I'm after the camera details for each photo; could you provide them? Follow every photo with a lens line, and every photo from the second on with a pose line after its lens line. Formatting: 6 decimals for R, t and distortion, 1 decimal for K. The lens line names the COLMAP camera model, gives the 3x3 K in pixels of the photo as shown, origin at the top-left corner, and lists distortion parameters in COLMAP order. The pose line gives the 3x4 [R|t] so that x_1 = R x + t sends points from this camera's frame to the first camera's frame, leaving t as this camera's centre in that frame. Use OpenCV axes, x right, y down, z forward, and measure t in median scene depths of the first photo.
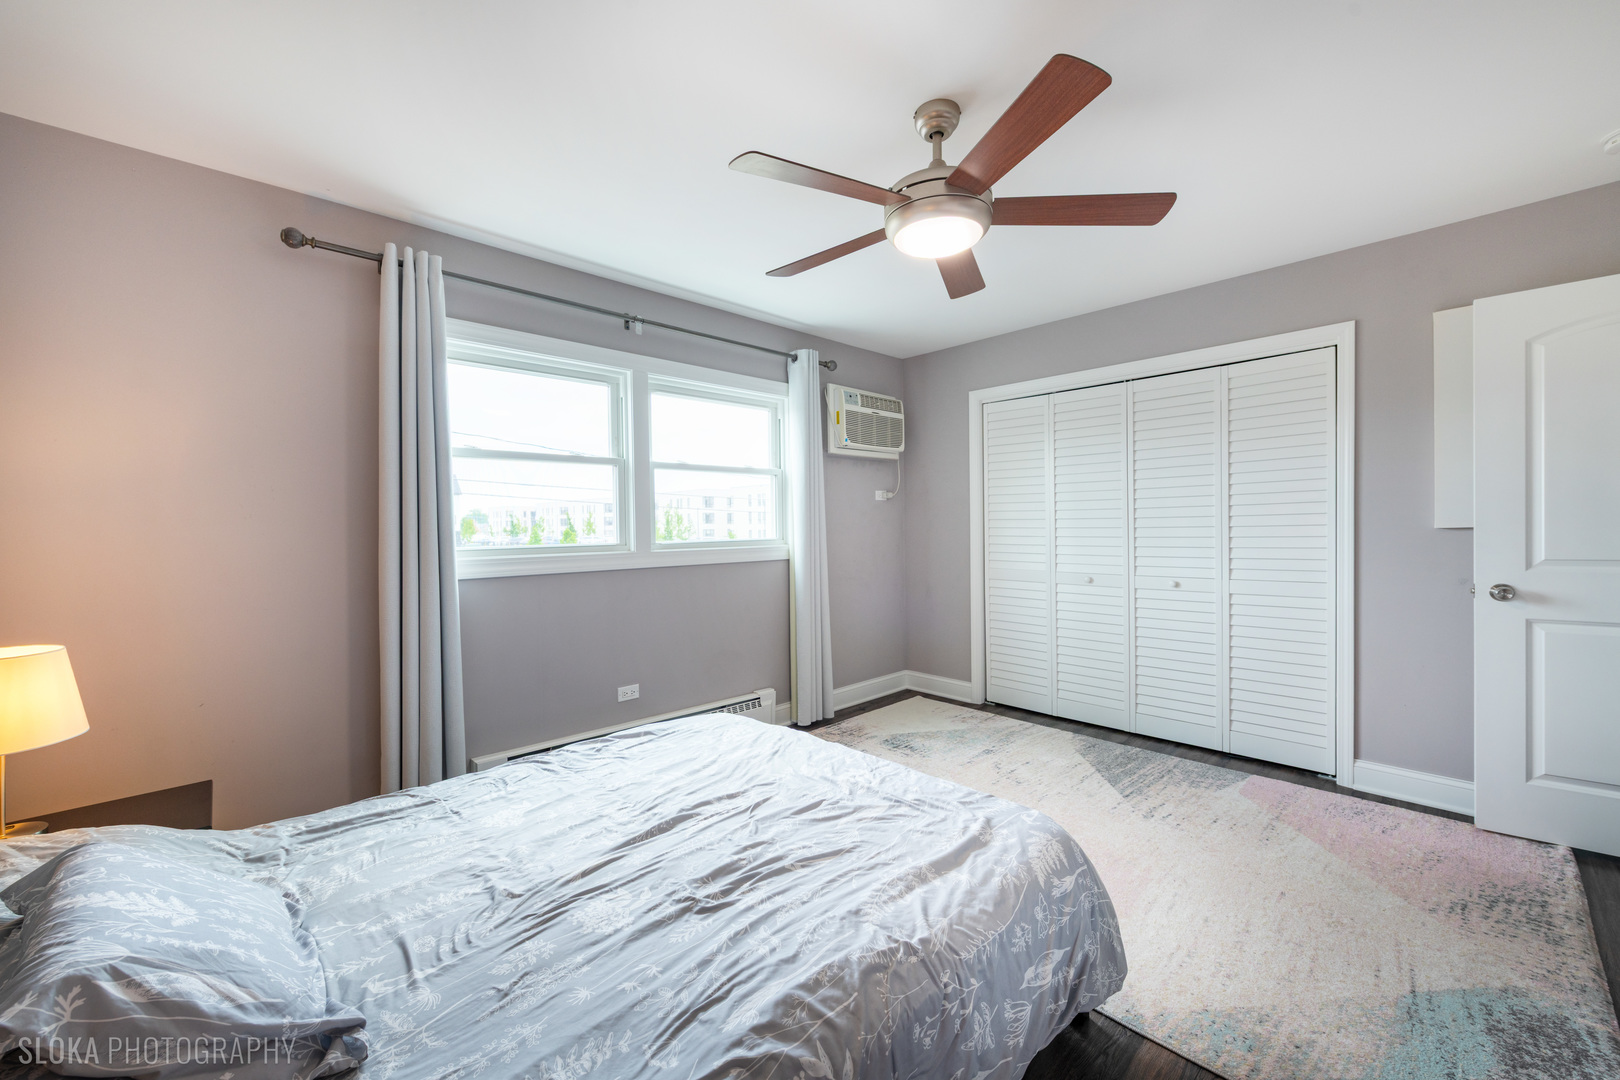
lens RADIAL K [[647.3, 0, 768.0], [0, 647.3, 545.9], [0, 0, 1]] dist [0.012707, -0.000128]
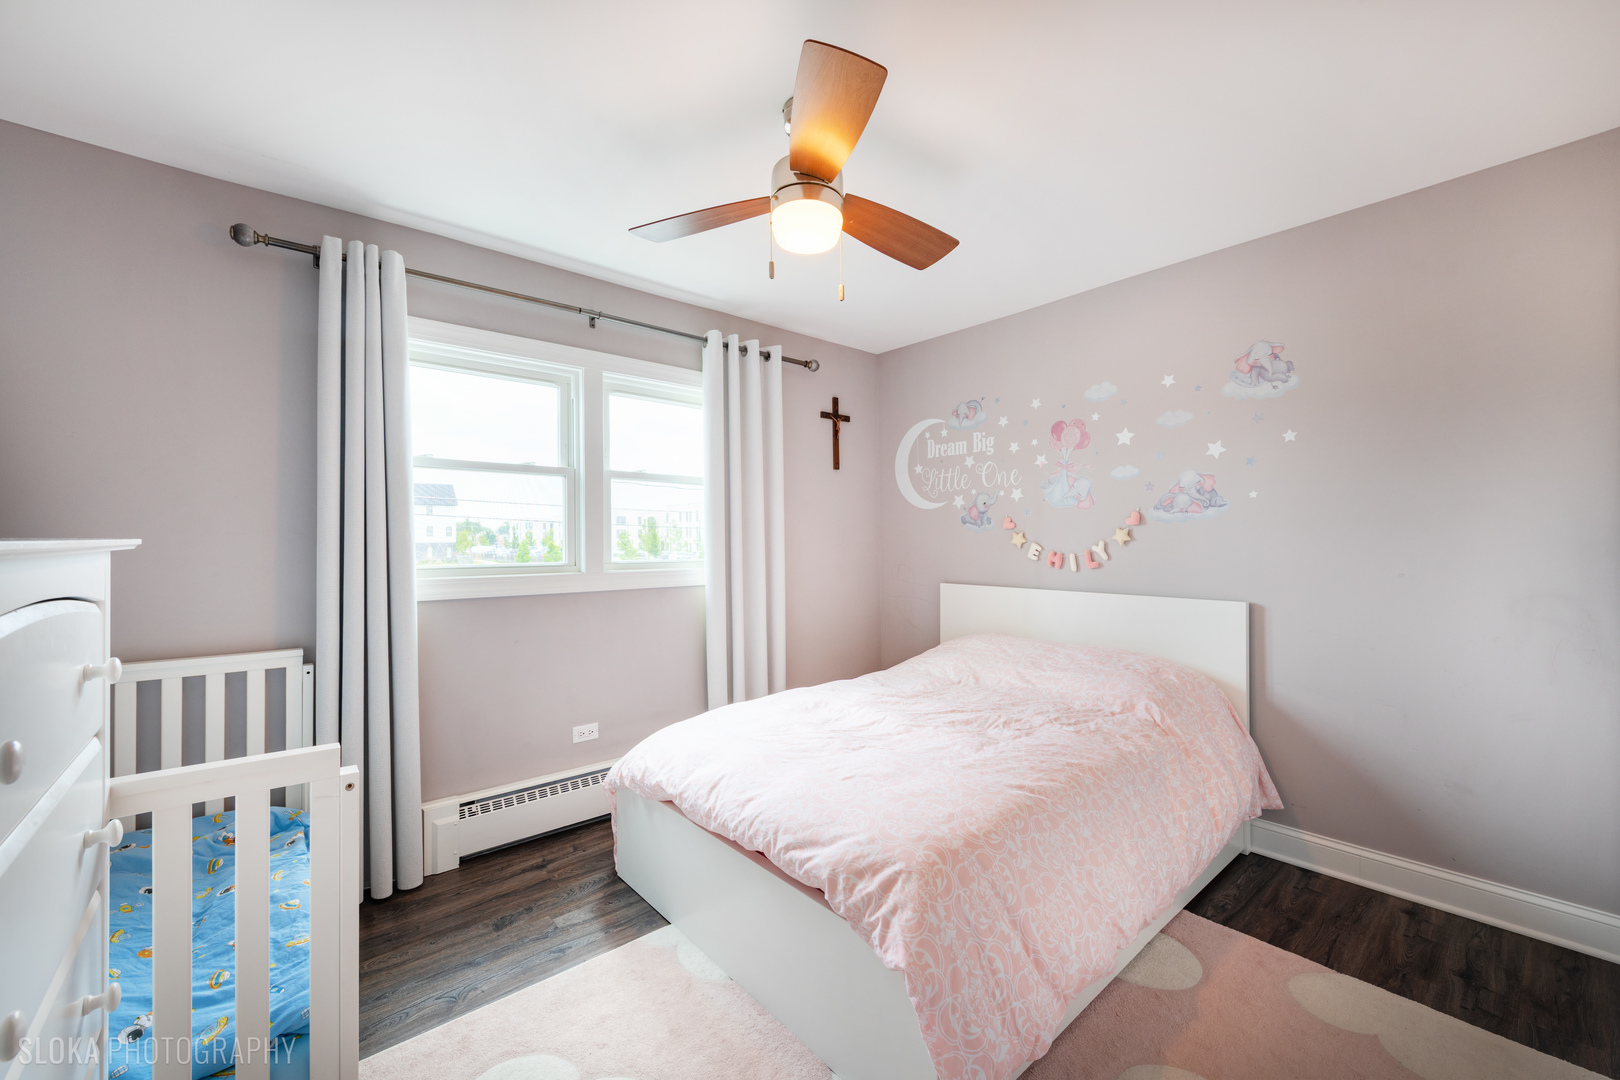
lens RADIAL K [[653.7, 0, 819.3], [0, 653.7, 533.2], [0, 0, 1]] dist [-0.010858, 0.000229]
pose [[0.999770, 0.005075, -0.020857, 0.126408], [-0.006073, 0.998827, -0.048046, -0.004009], [0.020589, 0.048161, 0.998627, 0.113769]]
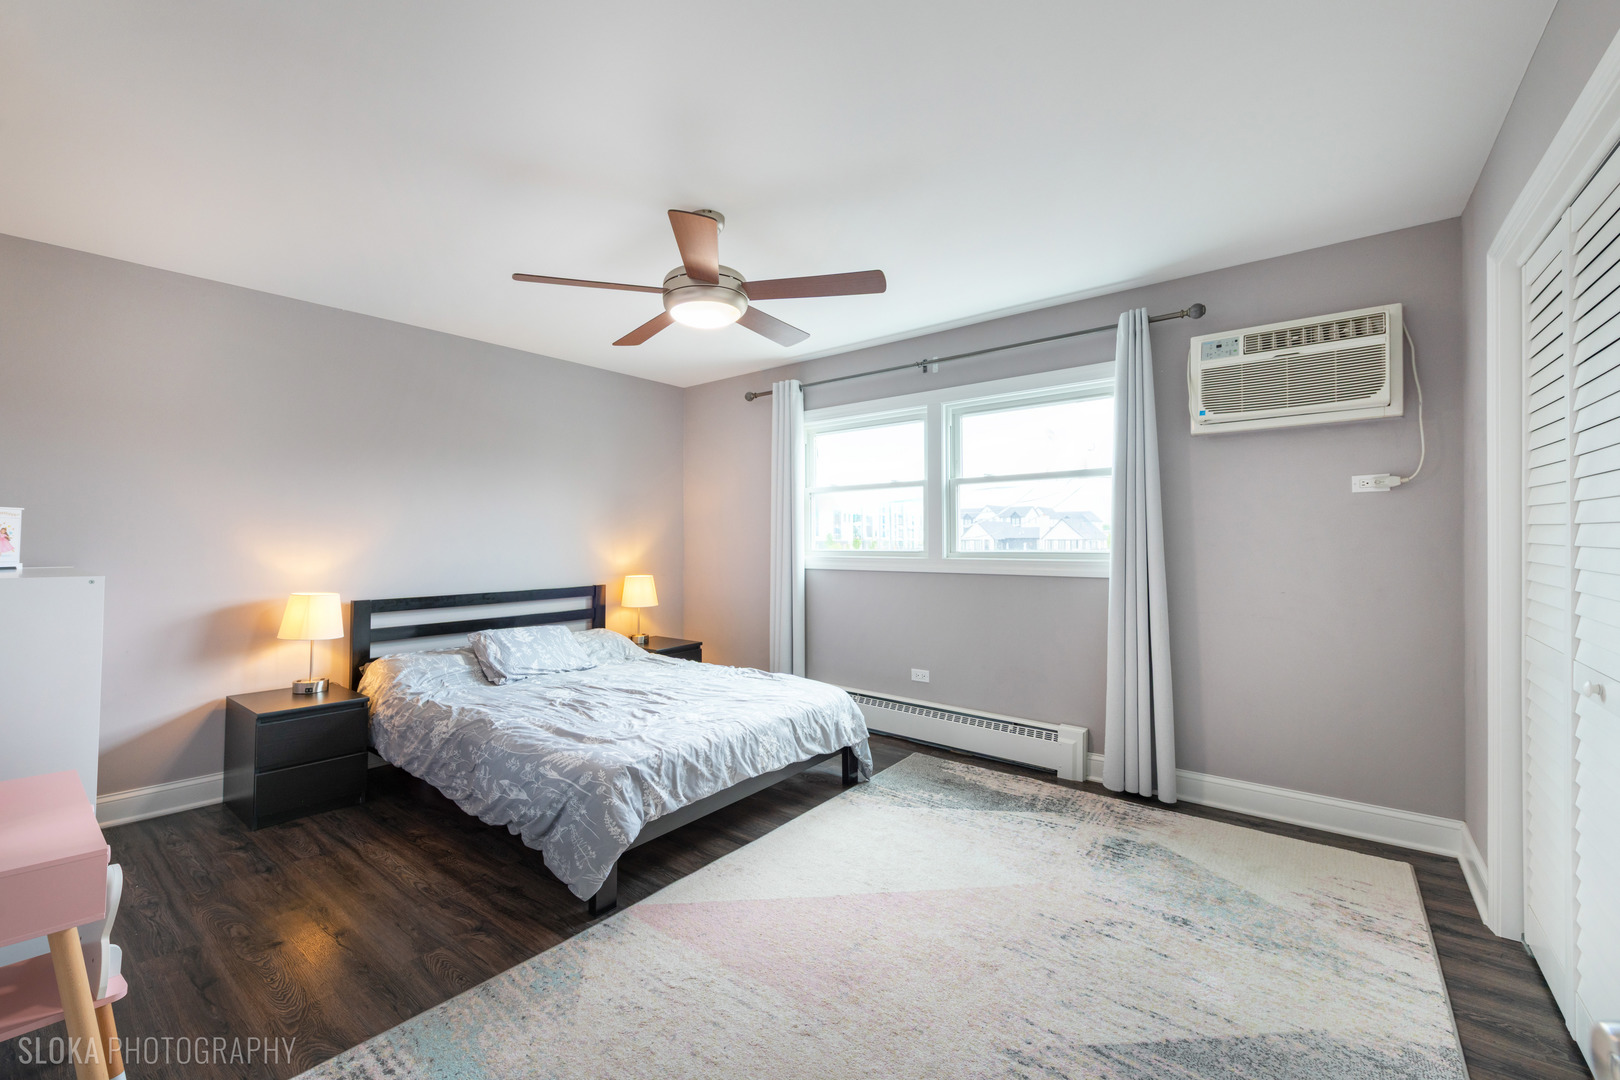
lens RADIAL K [[637.4, 0, 810.0], [0, 637.4, 540.0], [0, 0, 1]] dist [0.018604, -0.000056]
pose [[0.173056, 0.011447, -0.984845, 0.955176], [-0.030817, 0.999506, 0.006202, -0.025383], [0.984430, 0.029277, 0.173324, 0.621583]]
